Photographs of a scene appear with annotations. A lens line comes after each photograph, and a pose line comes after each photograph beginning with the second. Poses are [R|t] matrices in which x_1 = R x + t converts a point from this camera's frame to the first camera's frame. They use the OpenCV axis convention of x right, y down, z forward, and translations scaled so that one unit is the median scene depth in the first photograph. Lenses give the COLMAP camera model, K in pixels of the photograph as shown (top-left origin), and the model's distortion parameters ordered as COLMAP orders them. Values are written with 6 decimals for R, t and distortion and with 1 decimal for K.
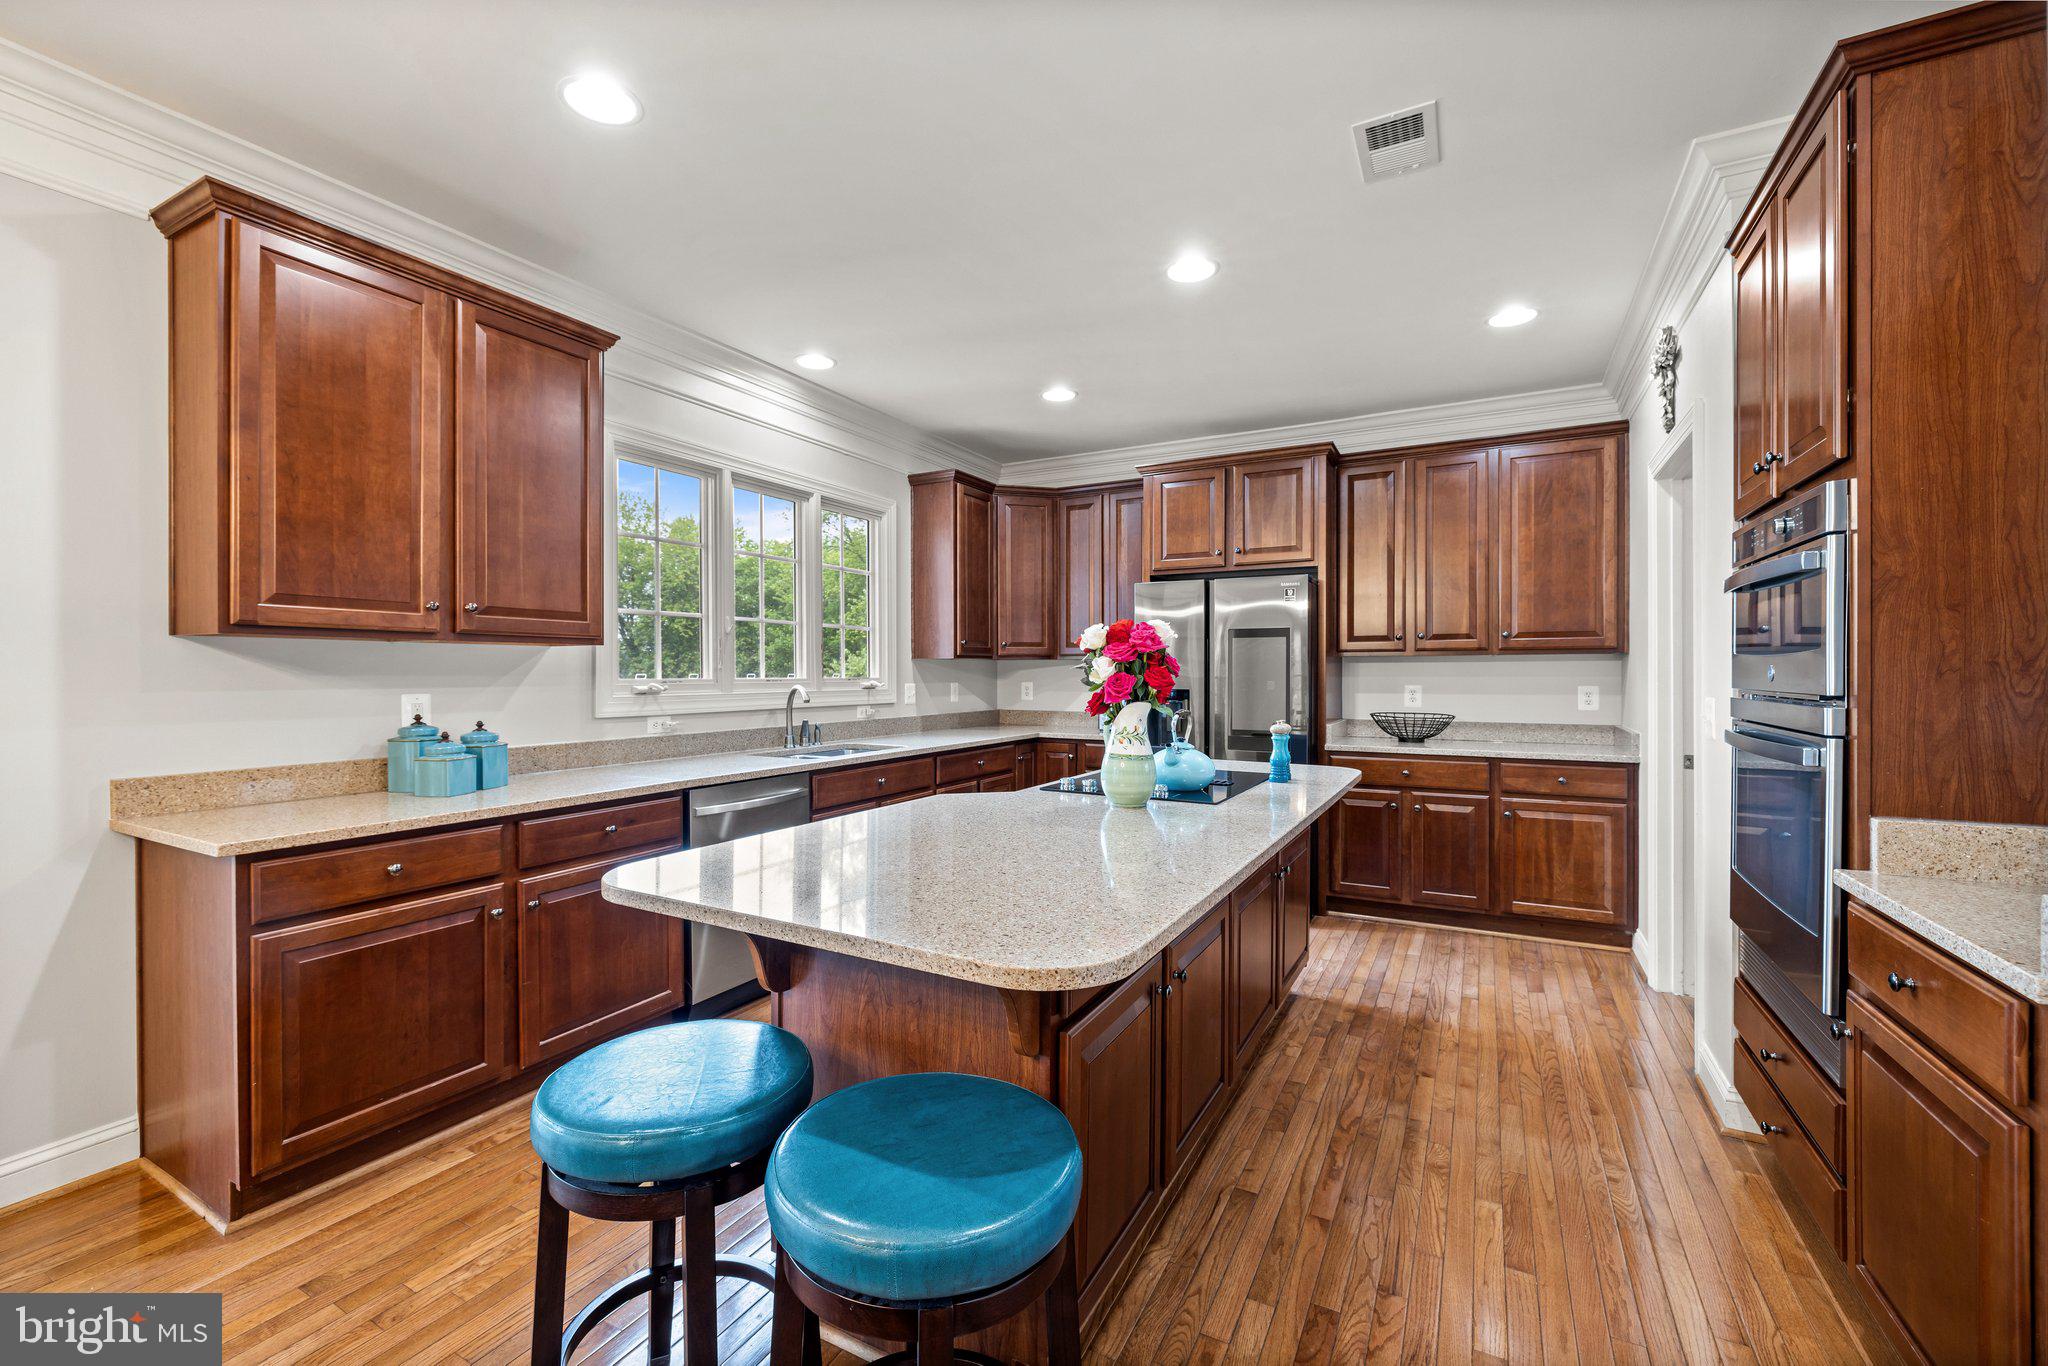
lens RADIAL K [[863.5, 0, 1009.3], [0, 863.5, 686.4], [0, 0, 1]] dist [0.000646, -0.000401]
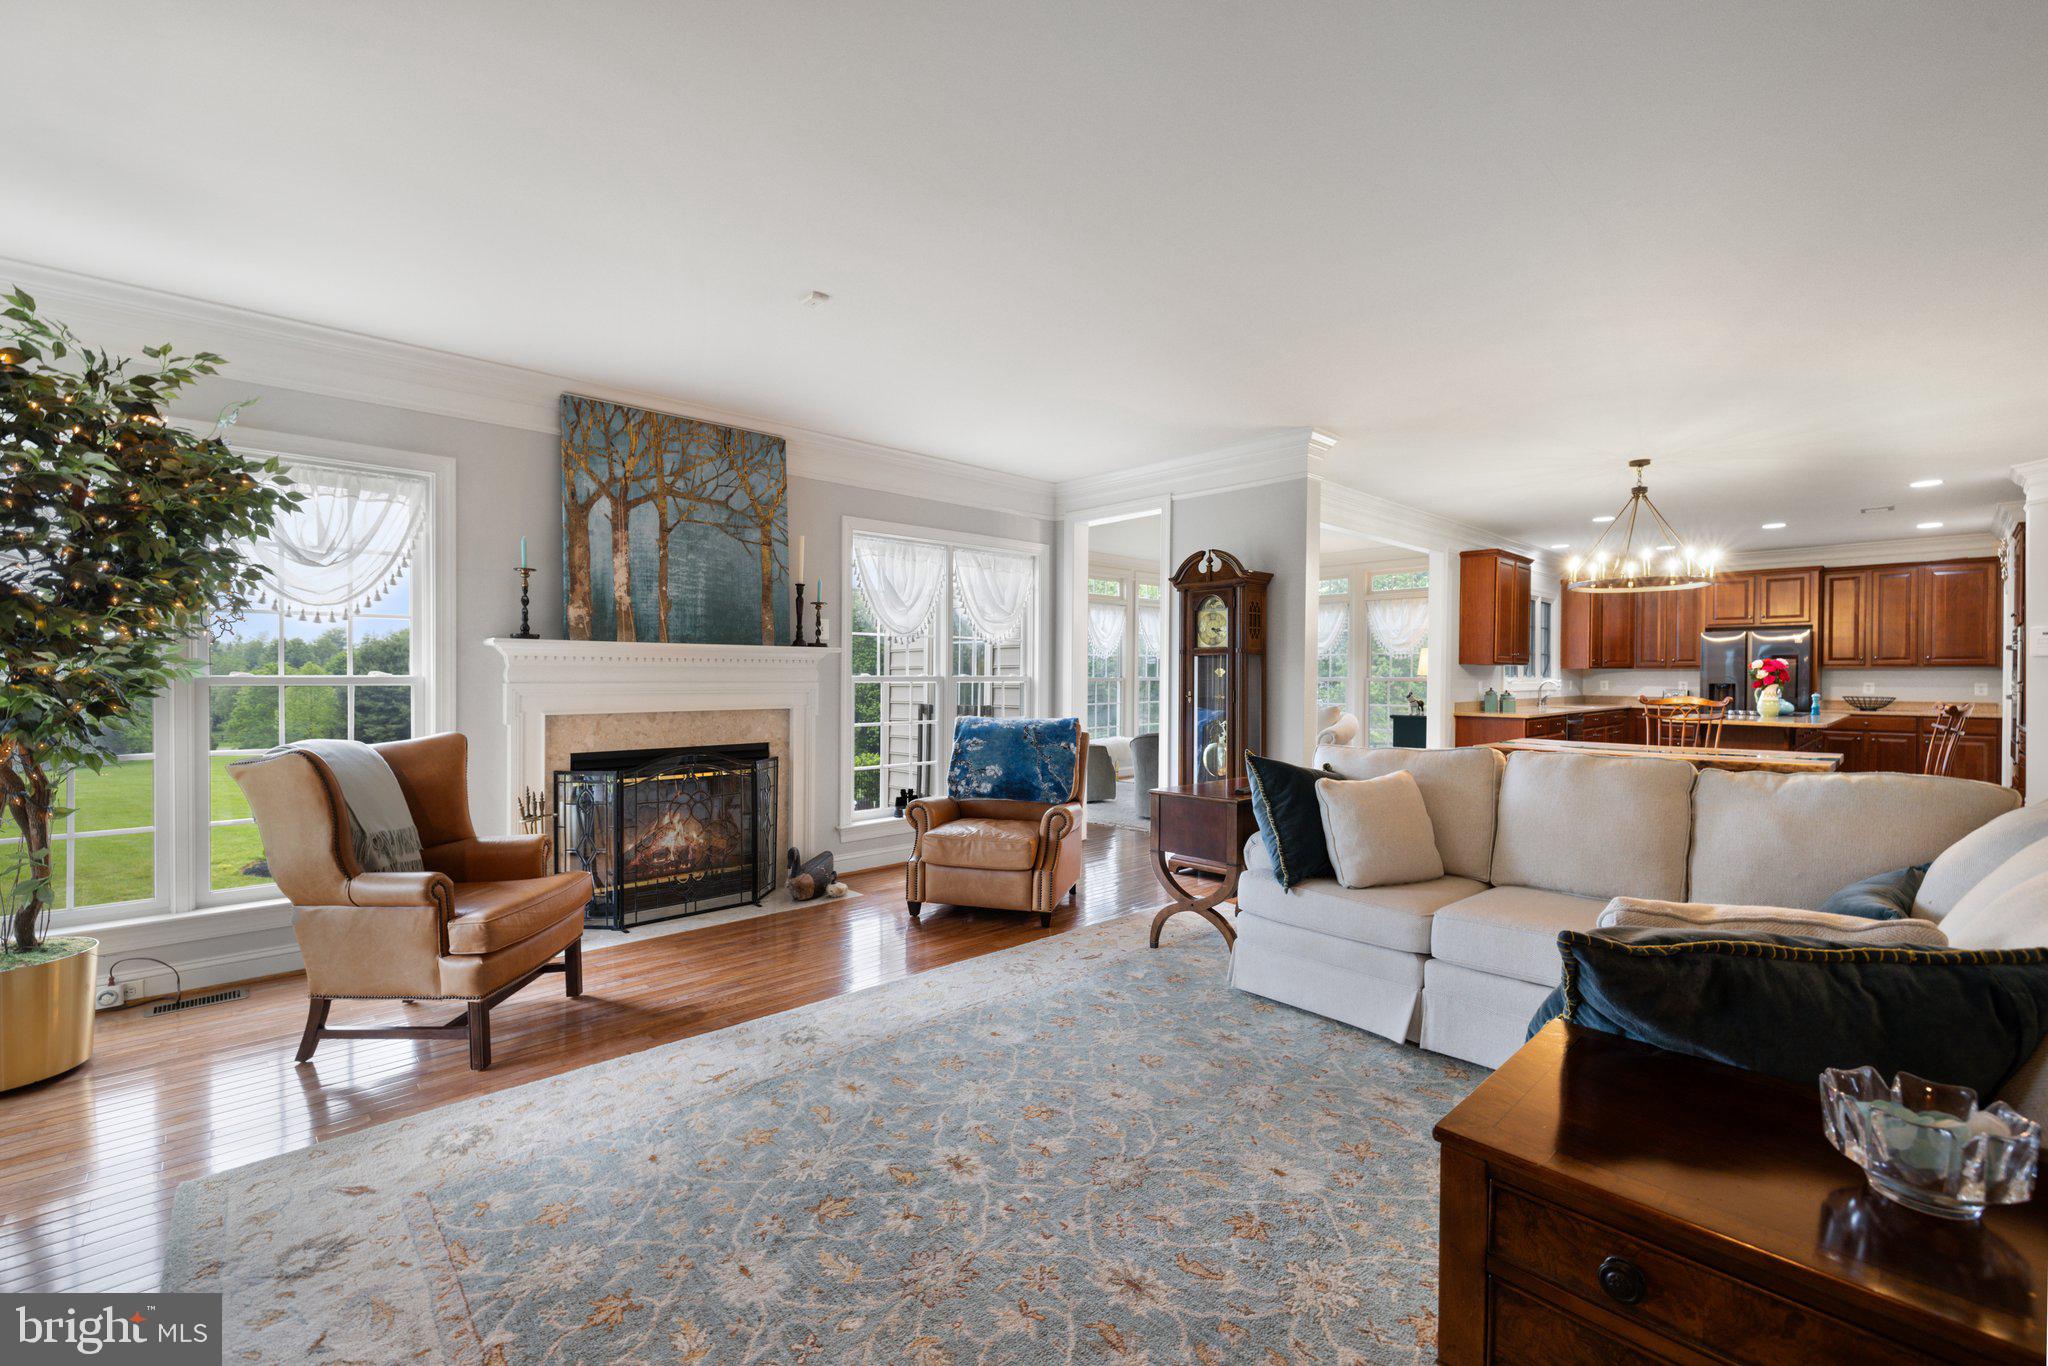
lens RADIAL K [[863.5, 0, 1007.6], [0, 863.5, 689.3], [0, 0, 1]] dist [0.000646, -0.000401]
pose [[0.950011, 0.008926, -0.312088, -0.835297], [-0.009036, 0.999959, 0.001093, 0.031677], [0.312084, 0.001781, 0.950053, -1.582199]]
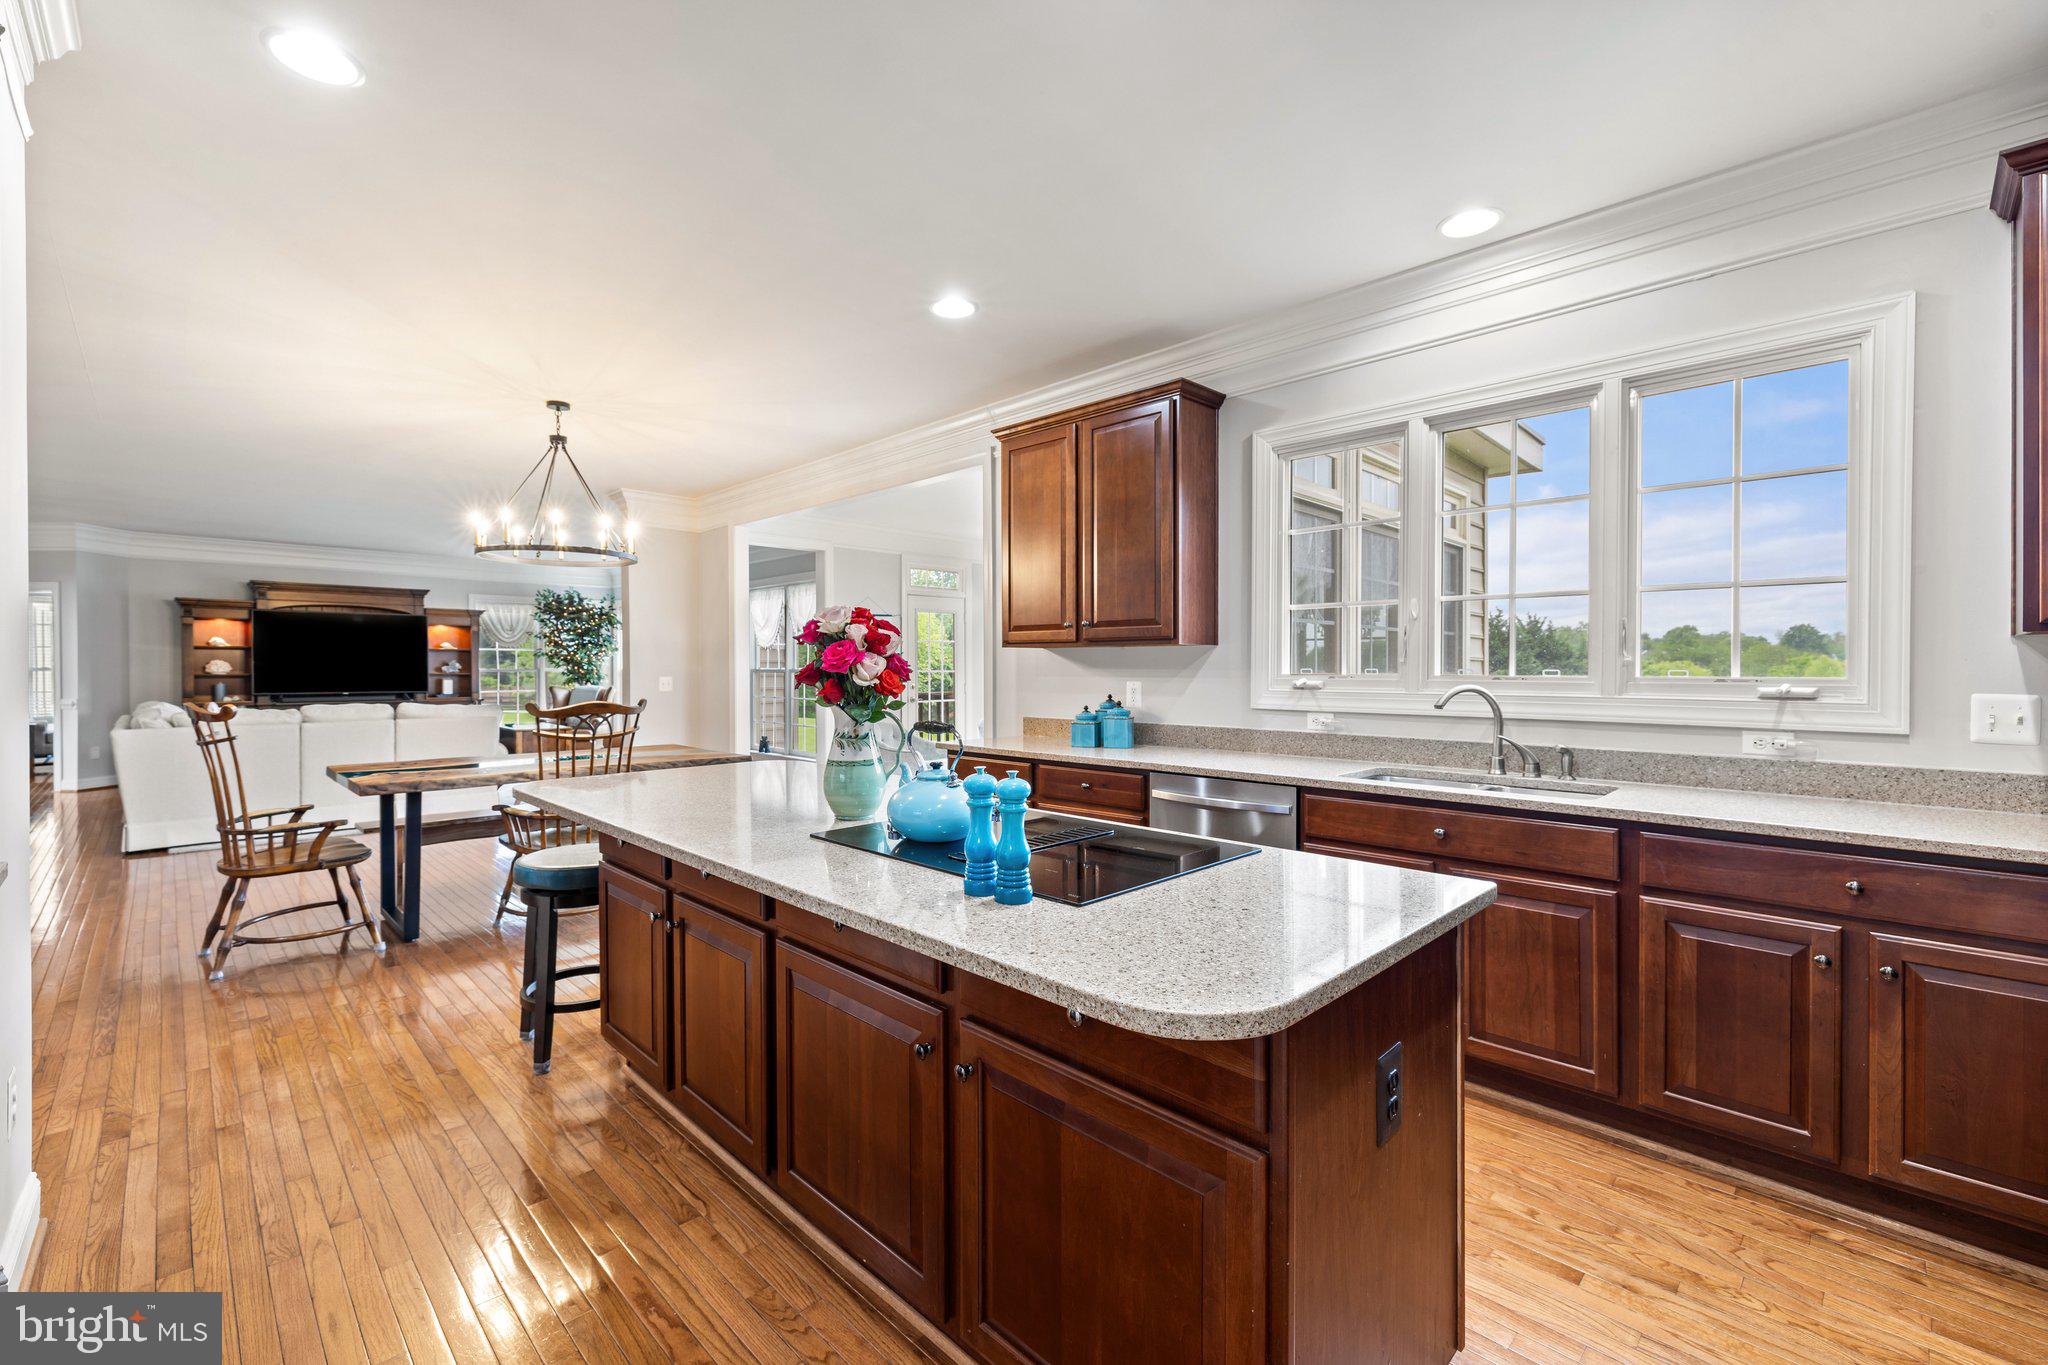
lens RADIAL K [[863.5, 0, 975.5], [0, 863.5, 678.5], [0, 0, 1]] dist [0.000646, -0.000401]
pose [[-0.305092, 0.014776, -0.952208, 0.500269], [-0.016484, 0.999648, 0.020794, -0.013581], [0.952180, 0.022040, -0.304741, 0.737377]]
